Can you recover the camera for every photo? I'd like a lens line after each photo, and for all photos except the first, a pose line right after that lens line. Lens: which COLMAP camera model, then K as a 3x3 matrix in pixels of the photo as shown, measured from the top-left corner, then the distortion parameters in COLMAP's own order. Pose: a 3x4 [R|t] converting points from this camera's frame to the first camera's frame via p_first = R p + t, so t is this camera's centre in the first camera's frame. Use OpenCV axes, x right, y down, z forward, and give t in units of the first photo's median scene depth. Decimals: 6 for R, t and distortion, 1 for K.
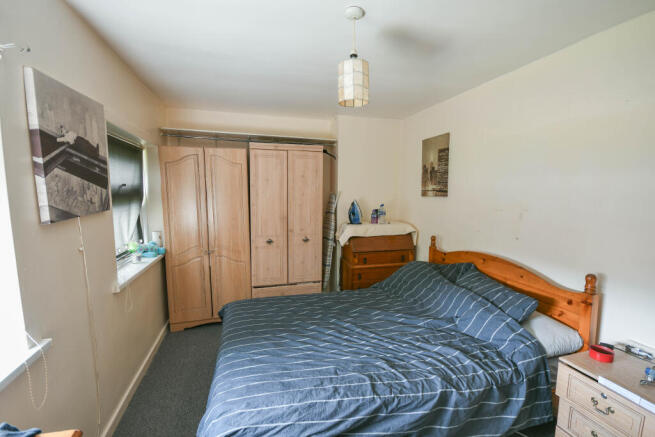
lens RADIAL K [[300.2, 0, 328.1], [0, 300.2, 220.5], [0, 0, 1]] dist [-0.013657, -0.004868]
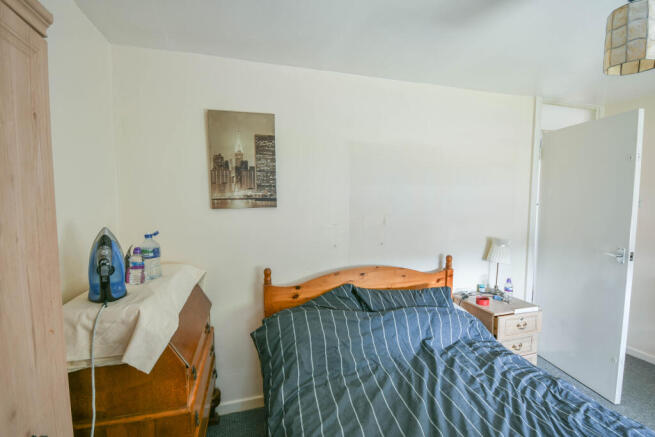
lens RADIAL K [[300.2, 0, 329.5], [0, 300.2, 220.8], [0, 0, 1]] dist [-0.013657, -0.004868]
pose [[-0.018002, -0.081404, 0.996519, -0.291853], [0.108316, 0.990655, 0.082882, -0.091137], [-0.993954, 0.109431, -0.009016, 0.876506]]
